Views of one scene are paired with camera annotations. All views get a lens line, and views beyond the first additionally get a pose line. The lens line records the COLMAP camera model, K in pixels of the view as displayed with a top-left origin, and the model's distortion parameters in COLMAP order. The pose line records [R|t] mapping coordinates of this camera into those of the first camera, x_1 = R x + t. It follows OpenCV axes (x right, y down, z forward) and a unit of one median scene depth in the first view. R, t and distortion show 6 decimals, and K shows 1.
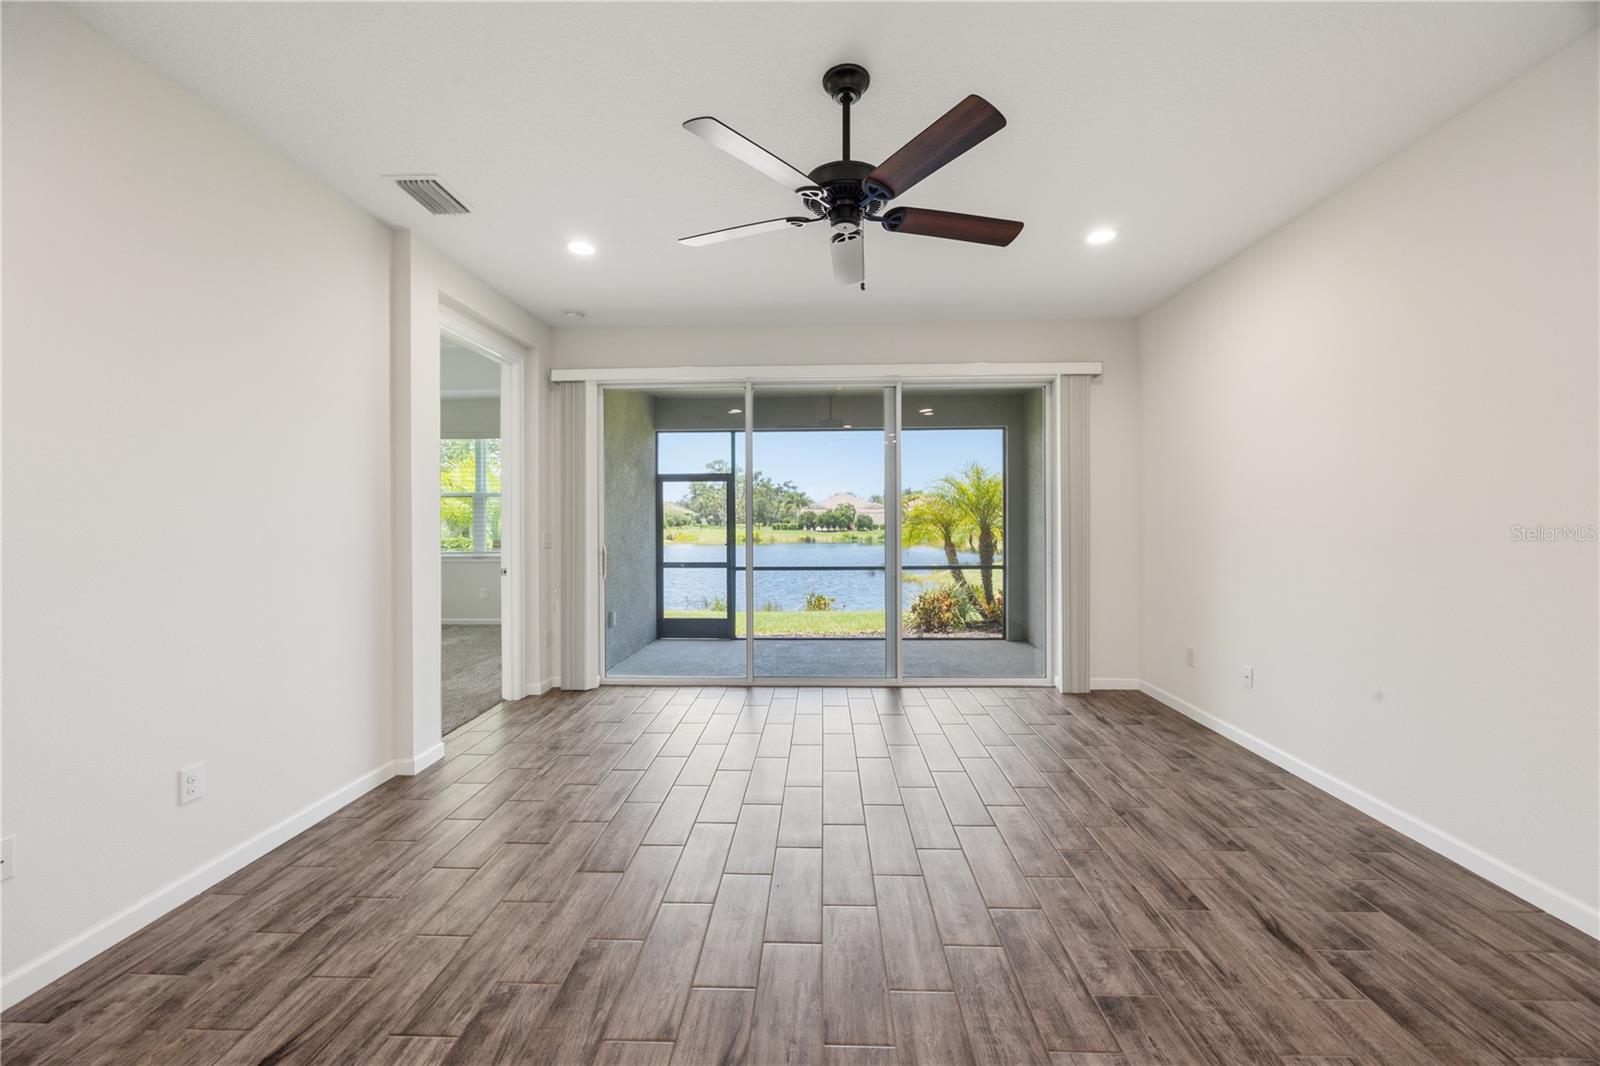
lens RADIAL K [[614.0, 0, 800.7], [0, 614.0, 516.5], [0, 0, 1]] dist [-0.004105, 0.000073]
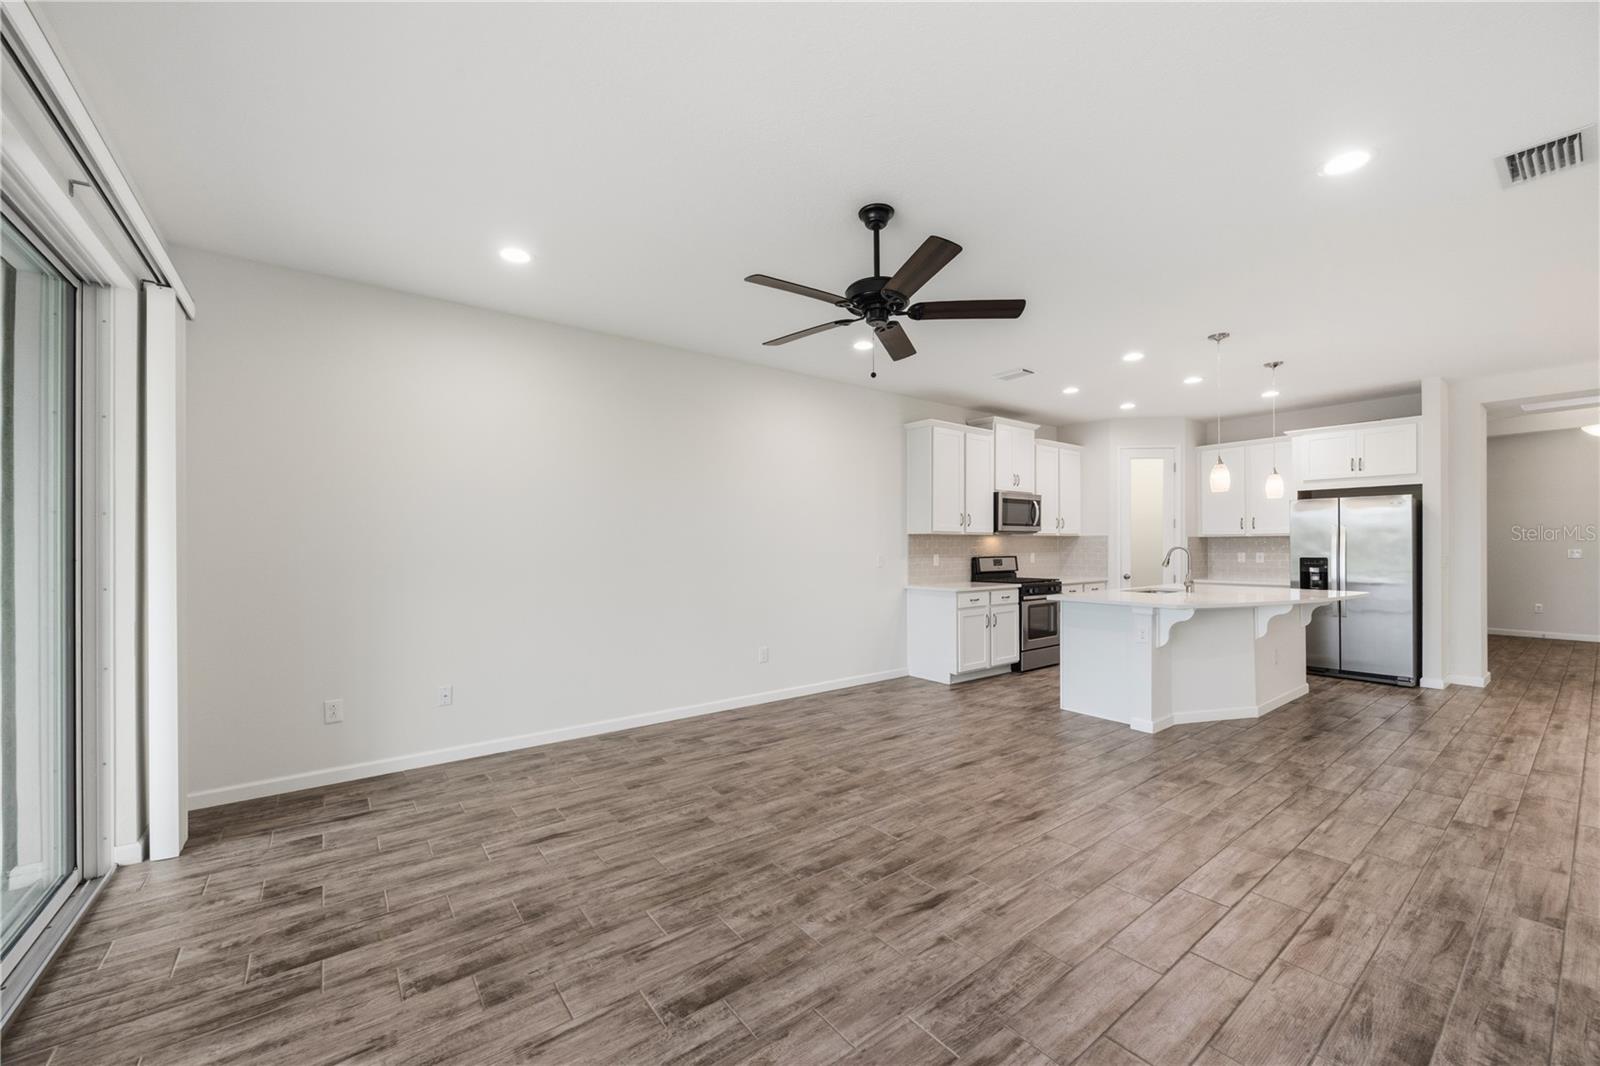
lens RADIAL K [[620.4, 0, 807.4], [0, 620.4, 548.9], [0, 0, 1]] dist [-0.004806, -0.000141]
pose [[-0.638893, 0.005870, 0.769273, -0.261214], [0.005639, 0.999980, -0.002946, 0.004640], [-0.769275, 0.002456, -0.638913, 0.604863]]
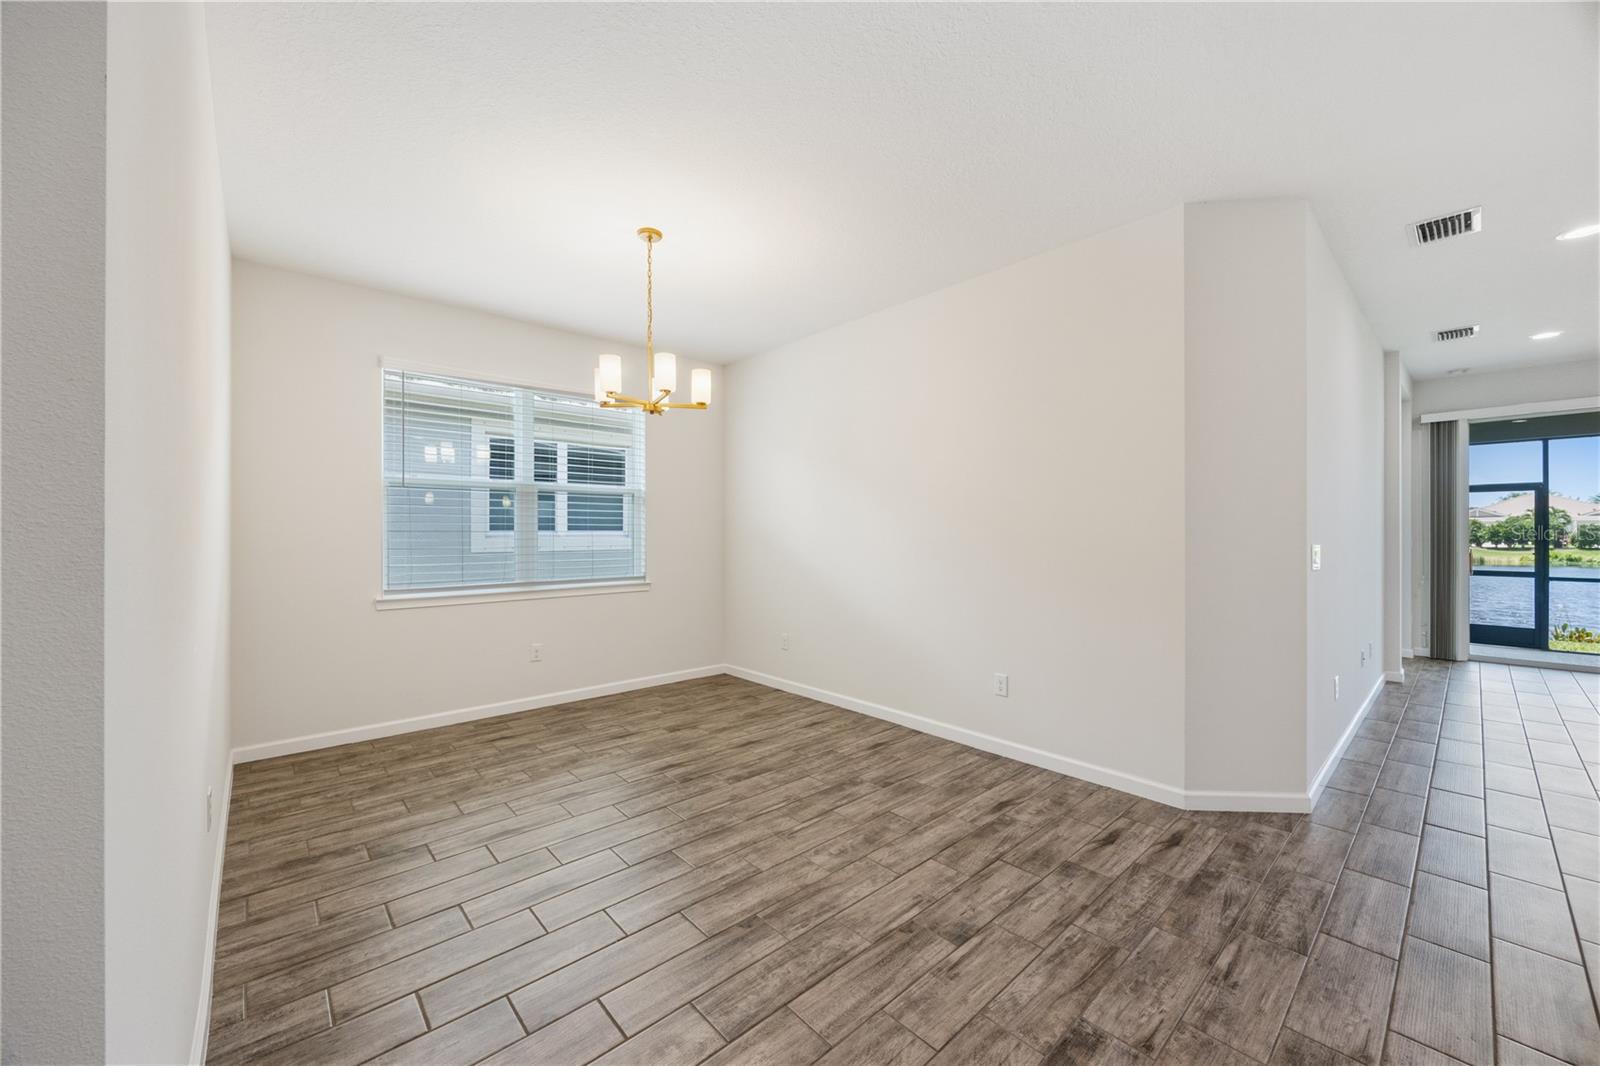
lens RADIAL K [[608.0, 0, 804.2], [0, 608.0, 533.5], [0, 0, 1]] dist [-0.000349, -0.000018]
pose [[0.698651, 0.005566, -0.715441, -0.271000], [0.000925, 0.999962, 0.008682, 0.002845], [0.715462, -0.006727, 0.698619, -0.594375]]
